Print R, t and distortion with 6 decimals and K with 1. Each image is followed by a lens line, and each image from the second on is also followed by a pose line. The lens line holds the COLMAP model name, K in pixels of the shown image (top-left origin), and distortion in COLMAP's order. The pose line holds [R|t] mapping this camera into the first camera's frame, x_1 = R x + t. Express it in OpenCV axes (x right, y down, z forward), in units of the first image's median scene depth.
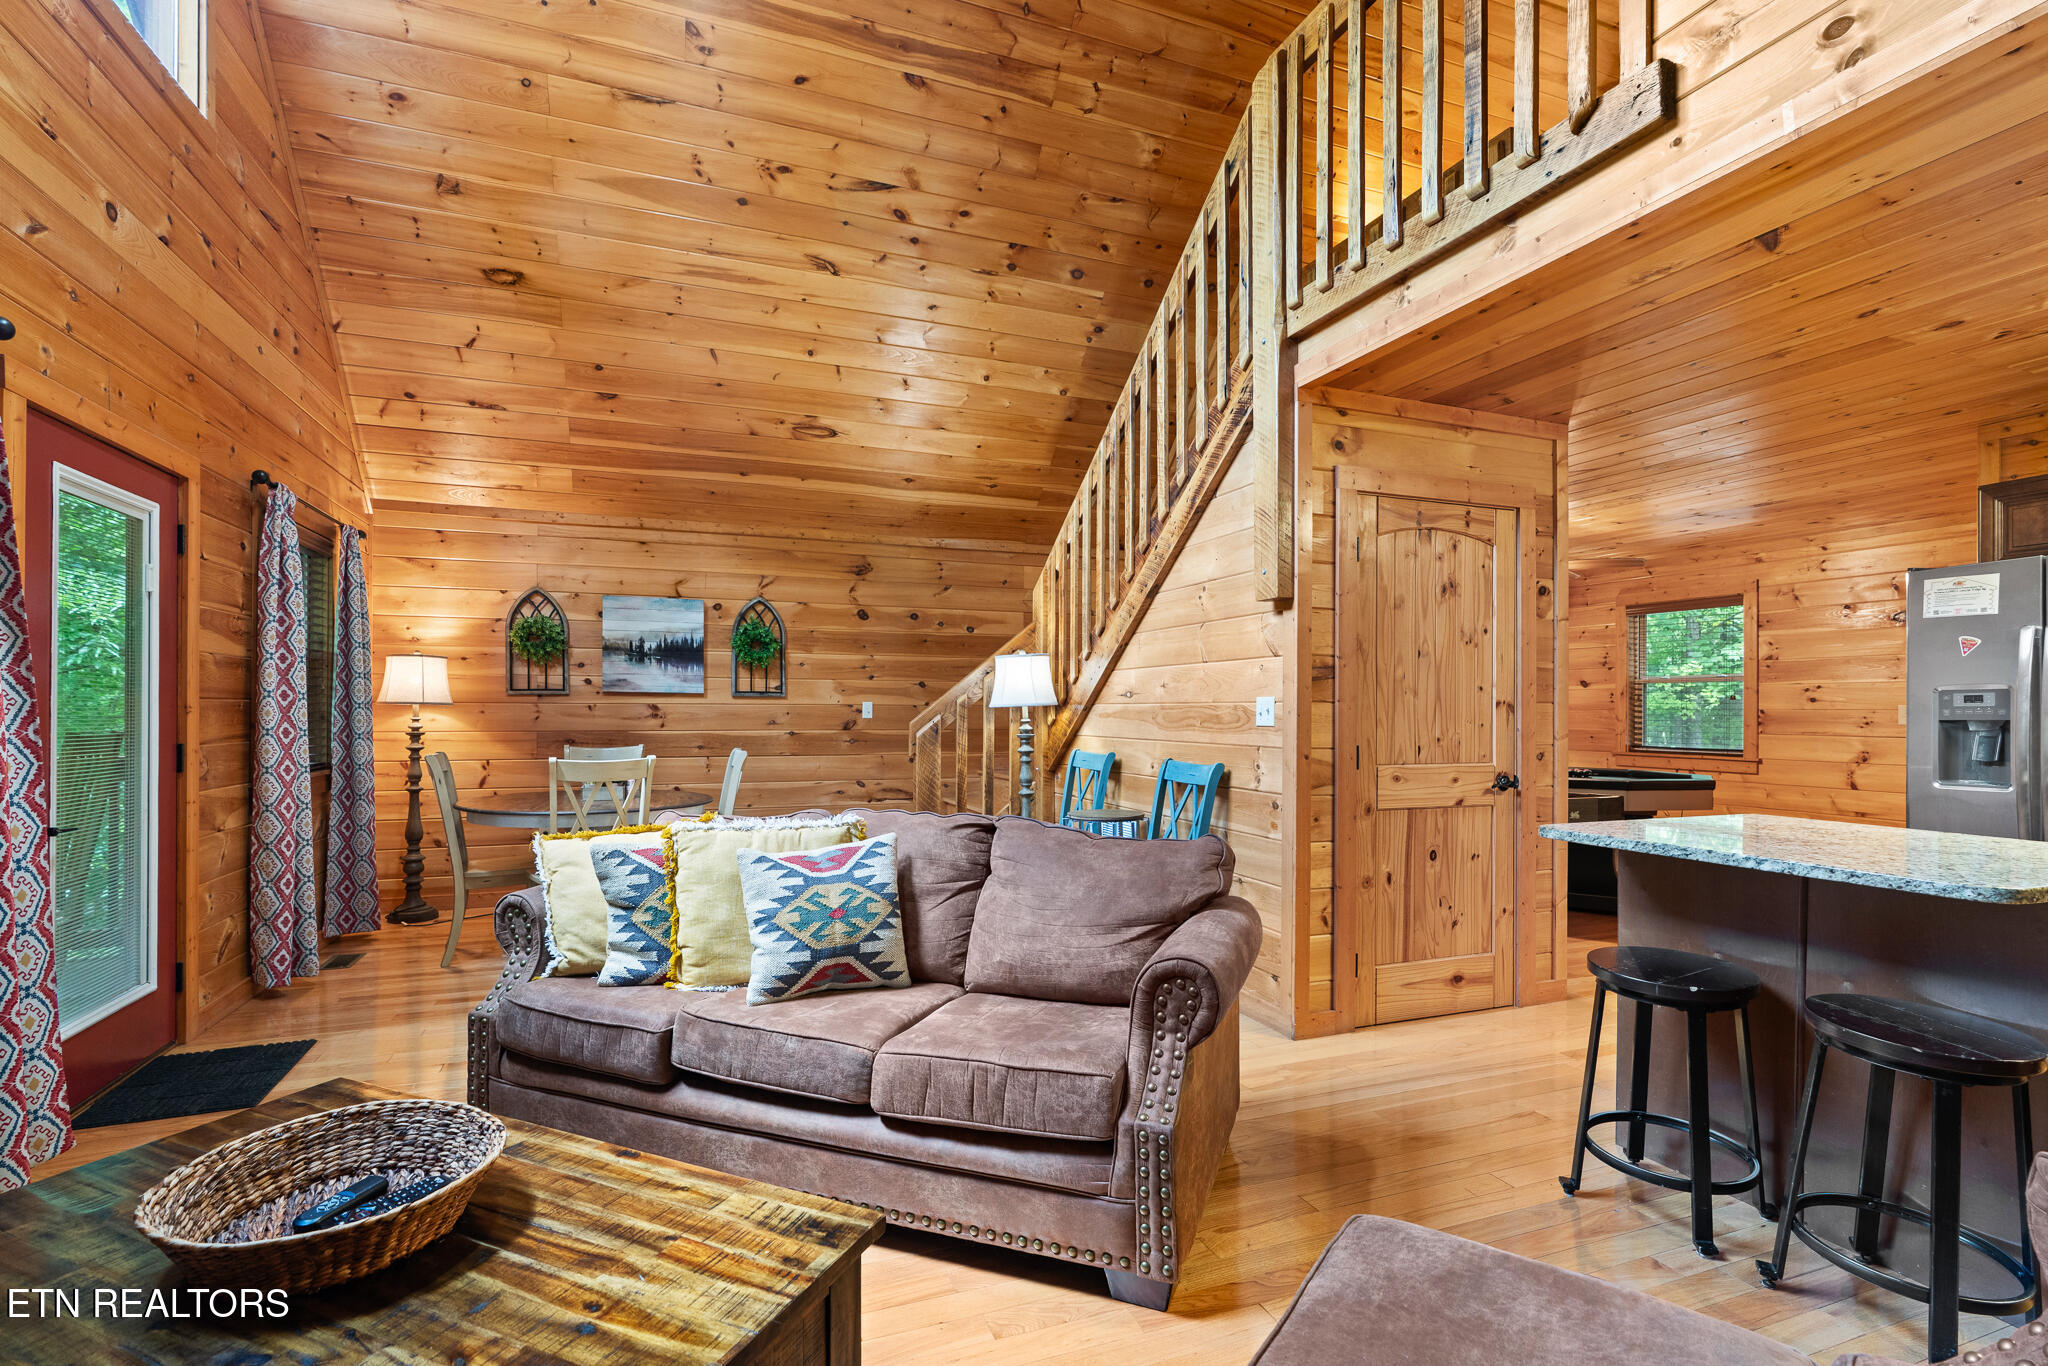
lens RADIAL K [[942.6, 0, 1023.2], [0, 942.6, 707.7], [0, 0, 1]] dist [-0.003818, -0.000240]
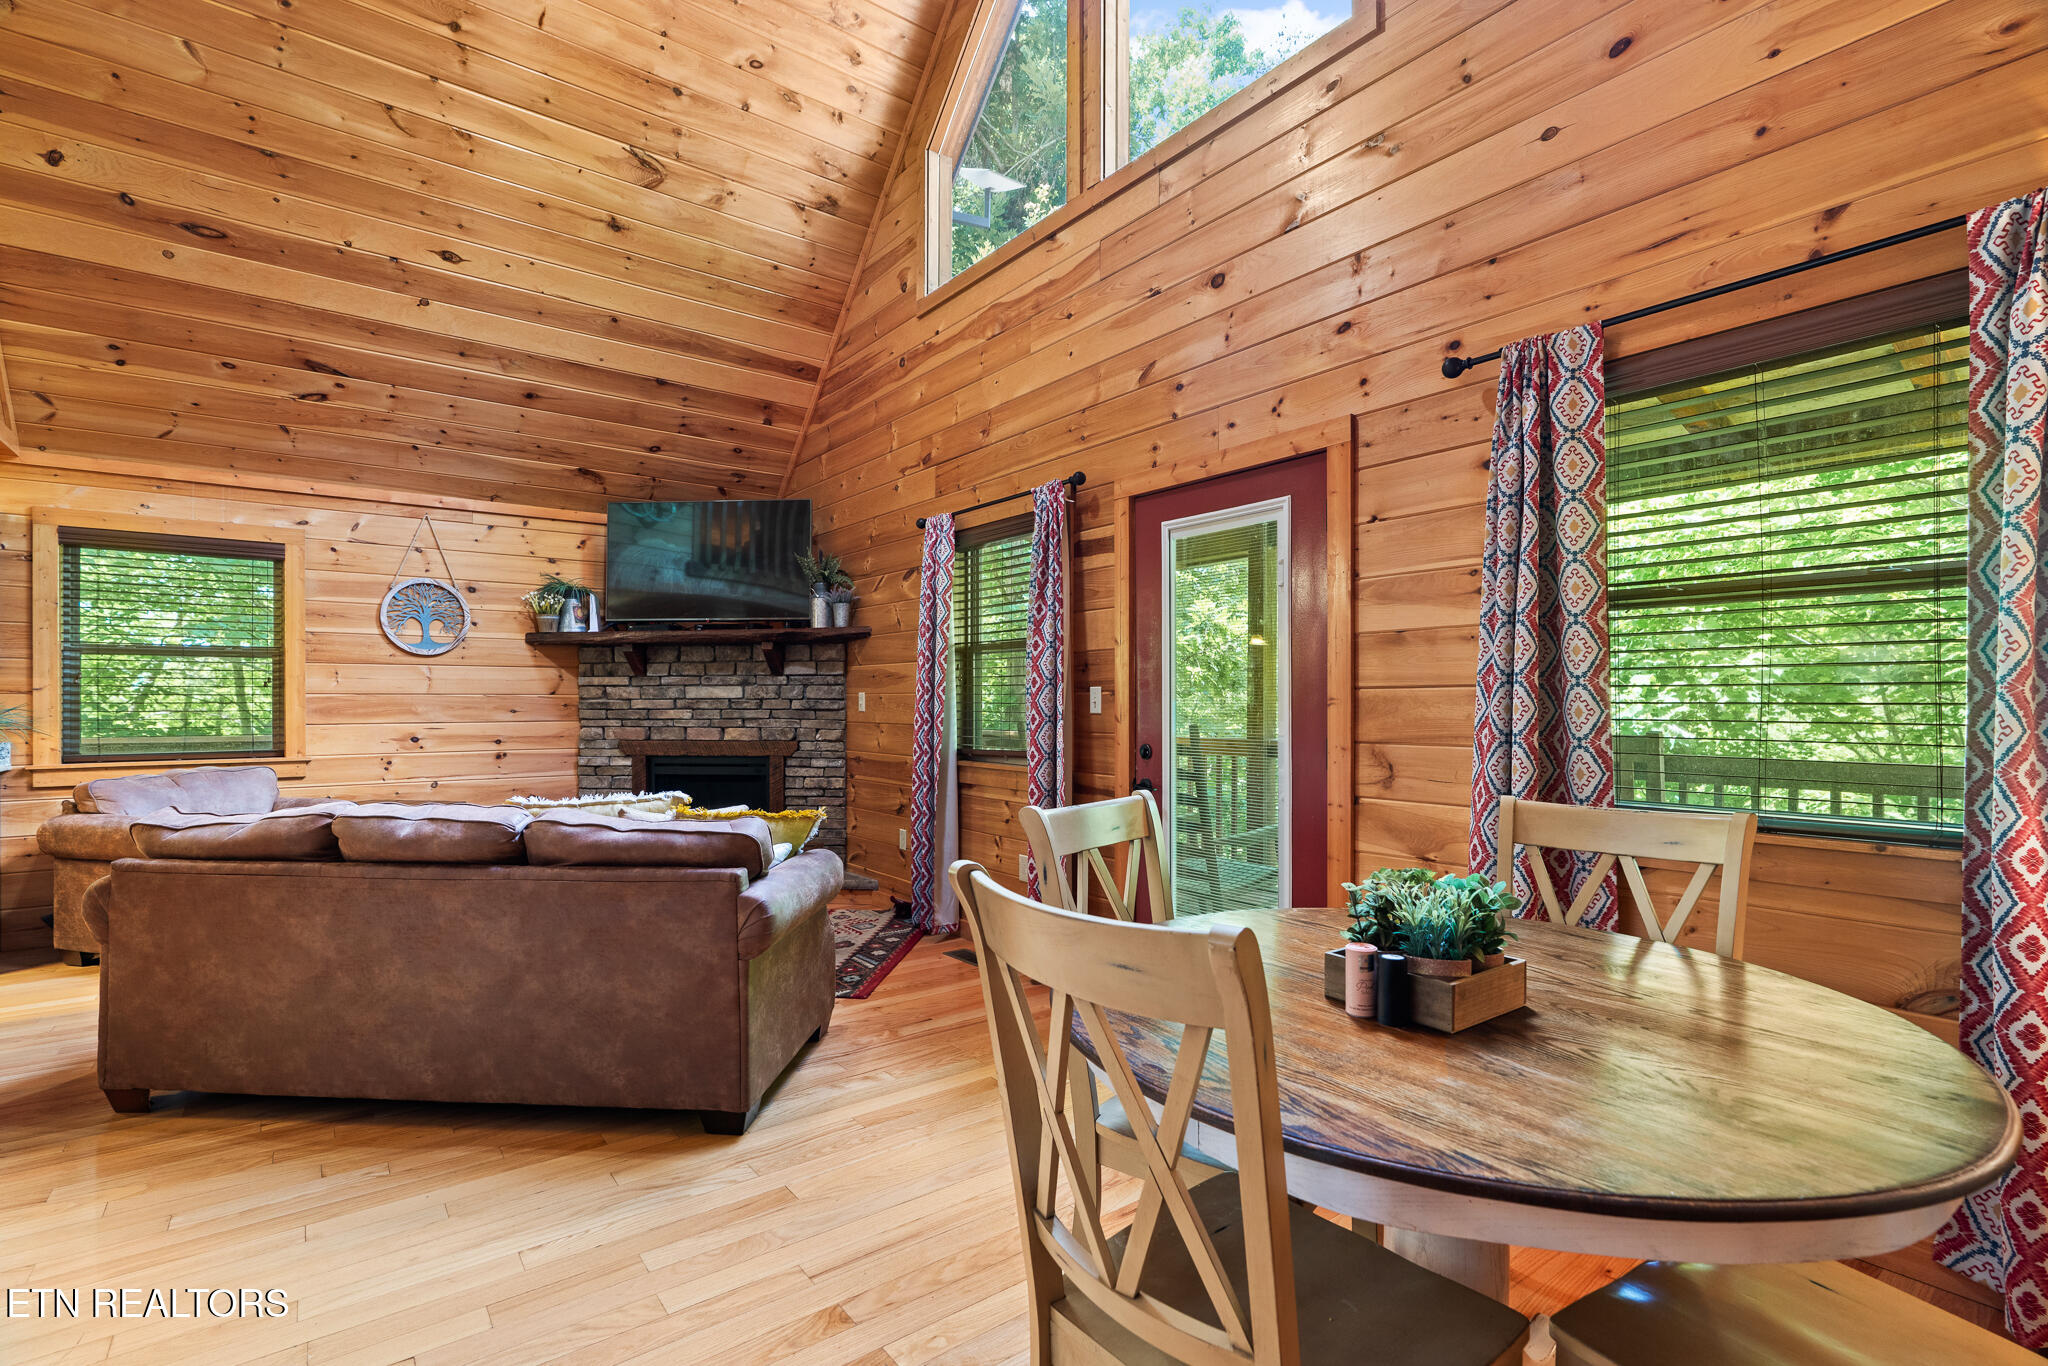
lens RADIAL K [[937.2, 0, 1011.3], [0, 937.2, 700.3], [0, 0, 1]] dist [-0.001581, 0.000519]
pose [[-0.960173, -0.006051, -0.279342, -0.238498], [-0.003723, 0.999954, -0.008863, 0.006810], [0.279383, -0.007470, -0.960151, 1.235765]]
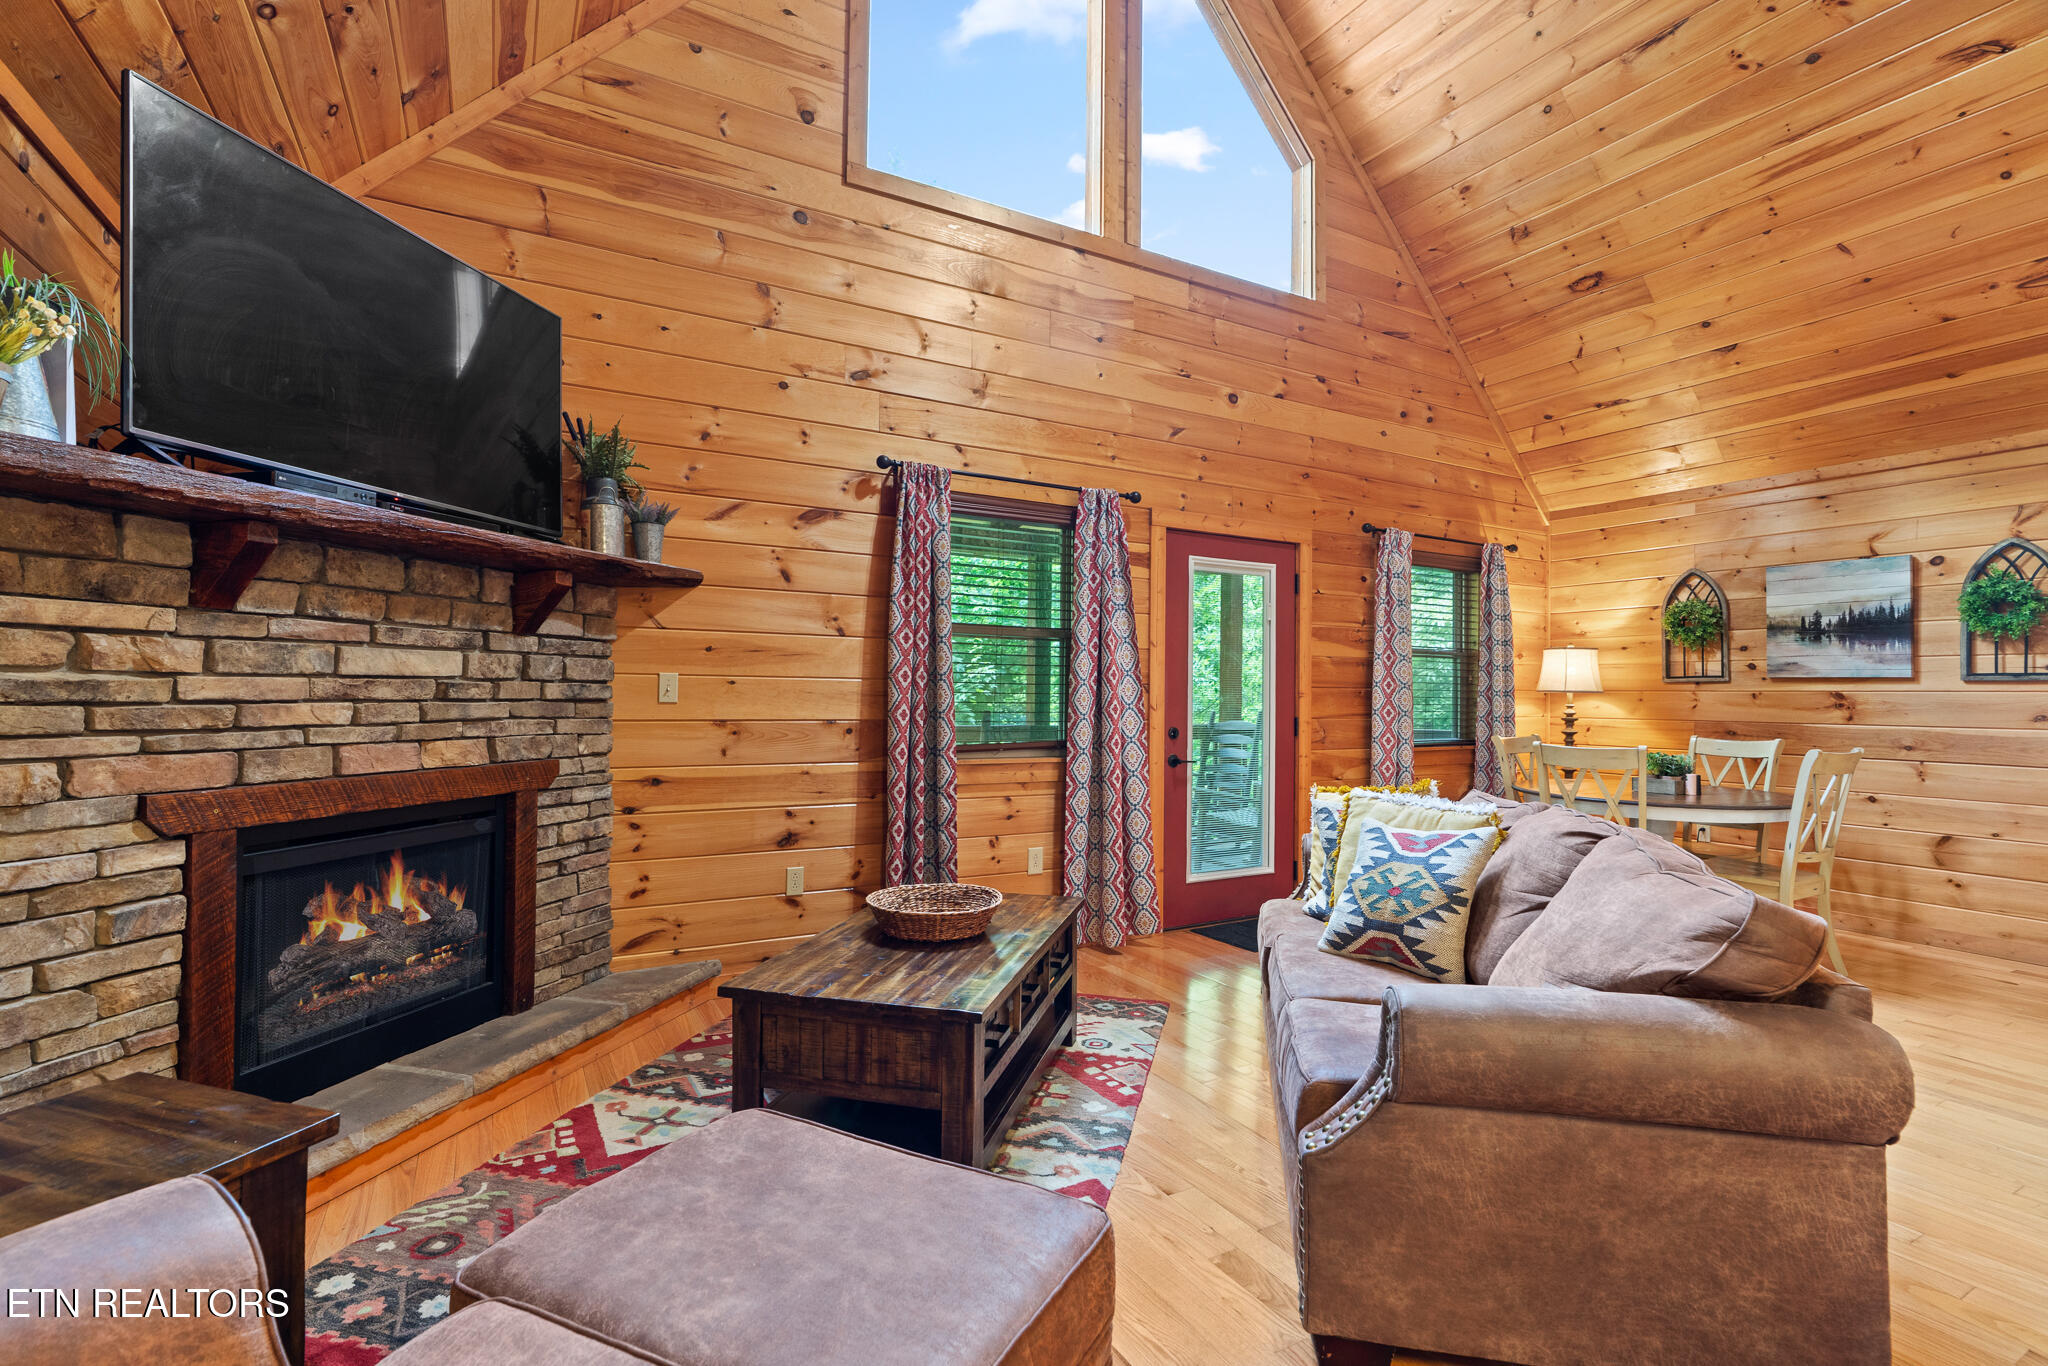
lens RADIAL K [[945.4, 0, 1024.0], [0, 945.4, 683.0], [0, 0, 1]] dist [-0.005425, 0.001209]
pose [[0.150798, -0.013864, -0.988467, 0.383596], [-0.004868, 0.999879, -0.014767, 0.005094], [0.988553, 0.007038, 0.150713, 0.227012]]
